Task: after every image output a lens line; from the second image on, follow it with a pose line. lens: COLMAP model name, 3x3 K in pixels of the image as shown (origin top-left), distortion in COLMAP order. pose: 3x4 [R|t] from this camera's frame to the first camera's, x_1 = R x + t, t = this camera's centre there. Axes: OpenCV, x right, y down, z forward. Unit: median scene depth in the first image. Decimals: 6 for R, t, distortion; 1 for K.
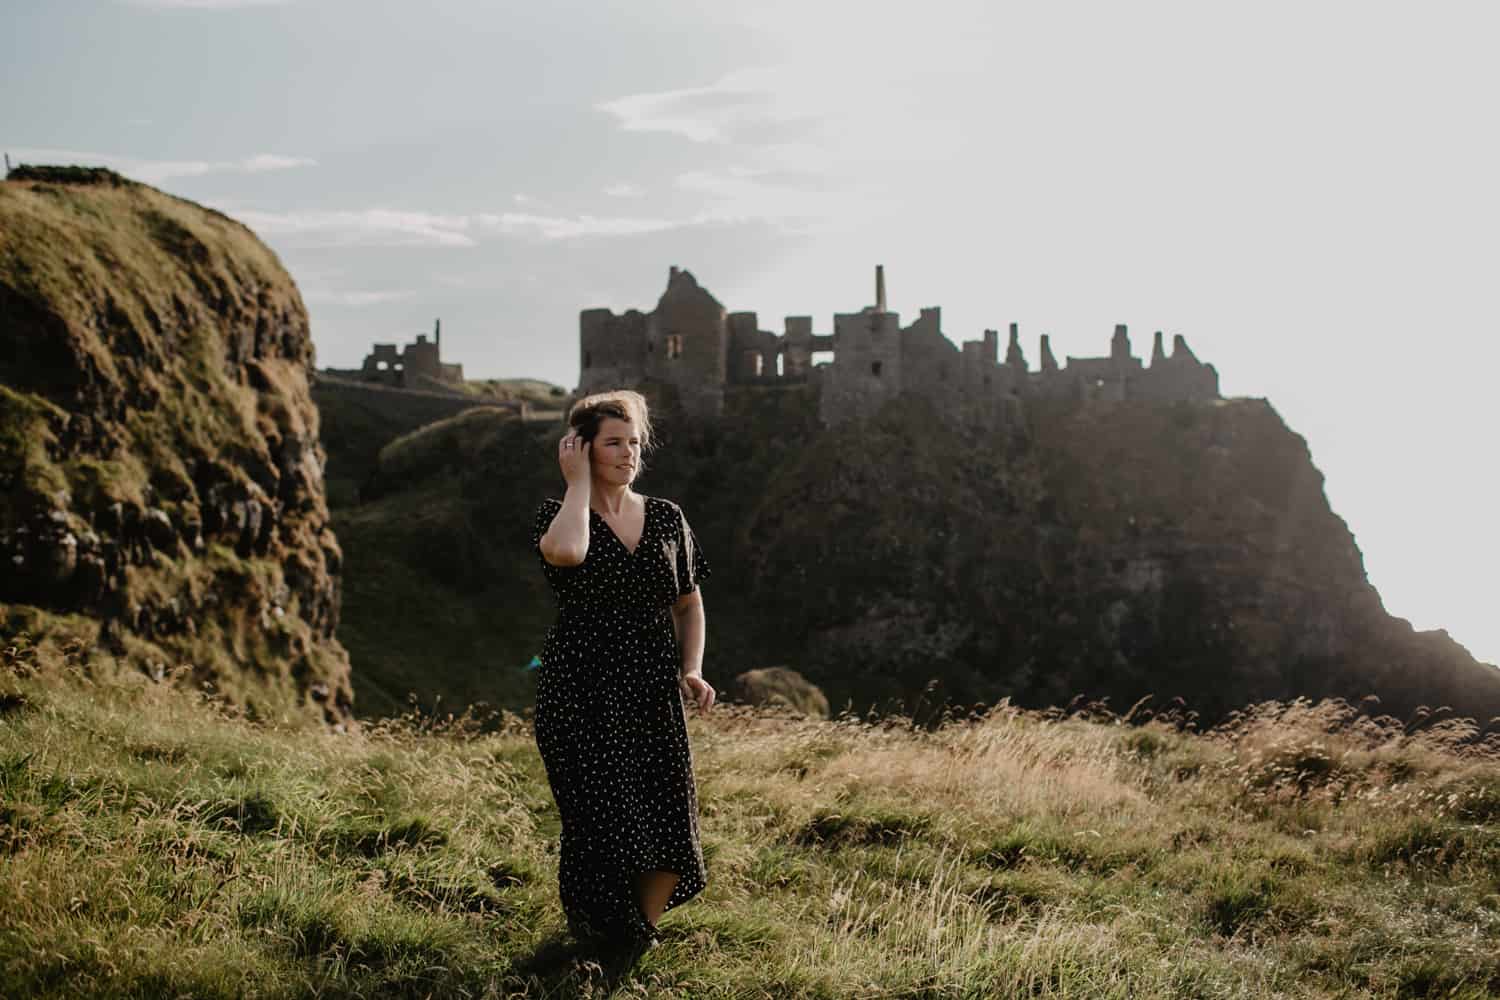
lens RADIAL K [[1475.0, 0, 750.0], [0, 1475.0, 500.0], [0, 0, 1]] dist [-0.089338, -0.005898]
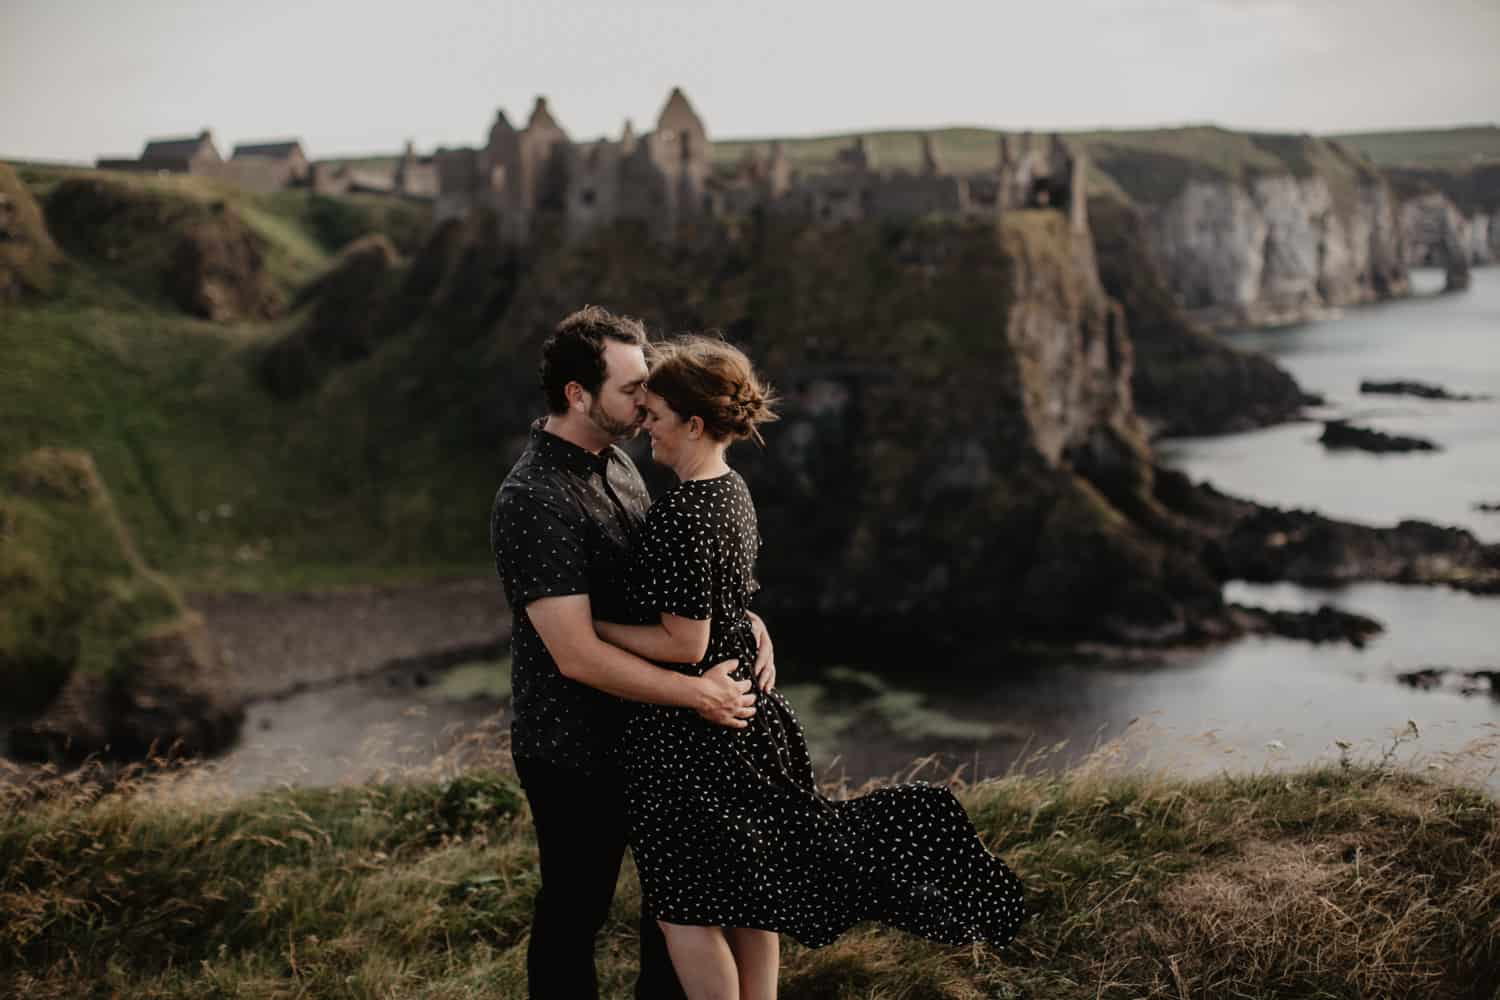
lens RADIAL K [[2162.1, 0, 750.0], [0, 2162.1, 500.0], [0, 0, 1]] dist [-0.169152, 0.357158]
pose [[0.833203, 0.052096, -0.550508, 3.794148], [0.008089, 0.994297, 0.106337, -0.132349], [0.552908, -0.093053, 0.828030, -0.899330]]
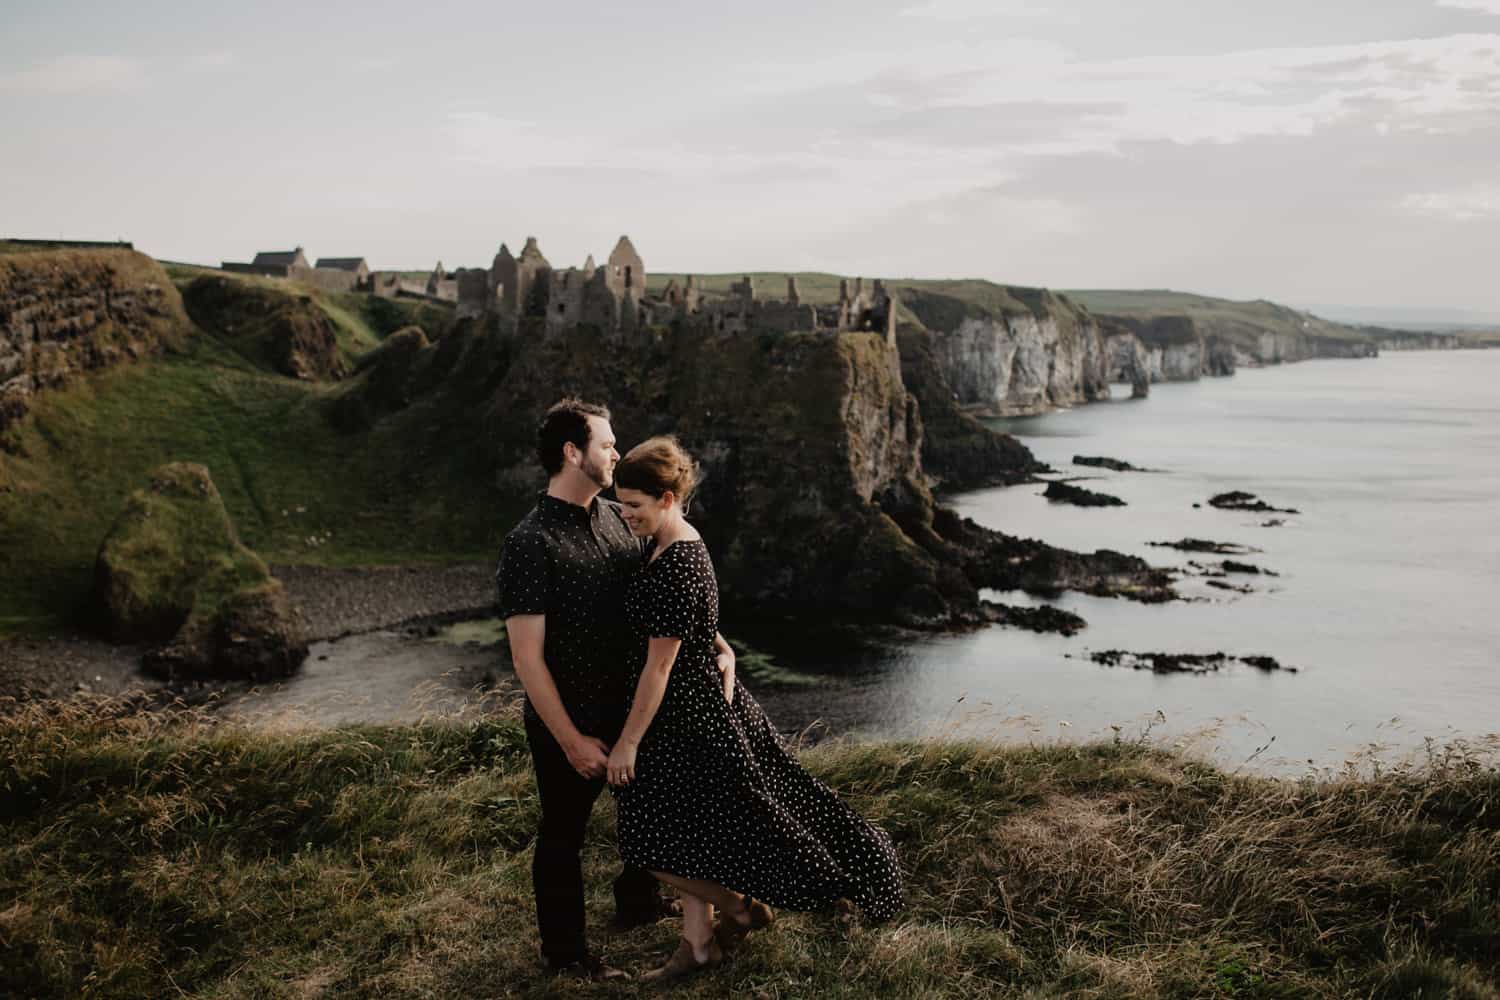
lens RADIAL K [[1459.1, 0, 750.0], [0, 1459.1, 500.0], [0, 0, 1]] dist [-0.098164, 0.118118]
pose [[0.862349, 0.082601, -0.499532, 3.785751], [-0.042011, 0.994874, 0.091985, -0.133362], [0.504569, -0.058337, 0.861398, -0.895251]]
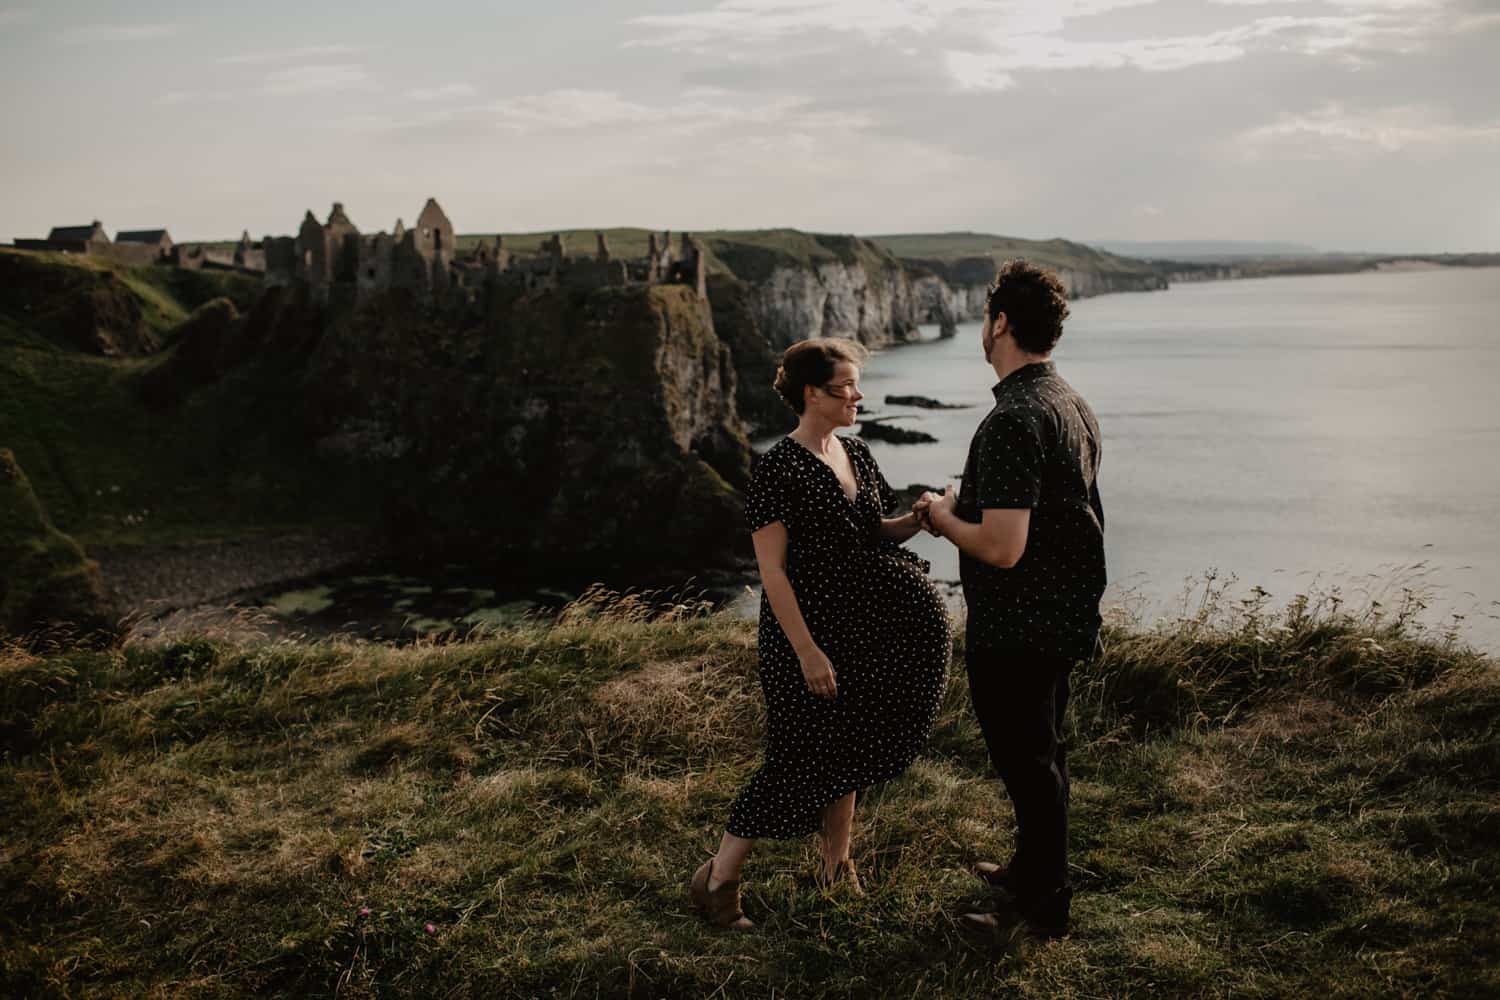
lens RADIAL K [[1430.6, 0, 750.0], [0, 1430.6, 500.0], [0, 0, 1]] dist [-0.094656, 0.103422]
pose [[0.919248, 0.049603, -0.390541, 3.816902], [-0.001093, 0.992348, 0.123466, -0.131785], [0.393677, -0.113069, 0.912268, -0.903556]]
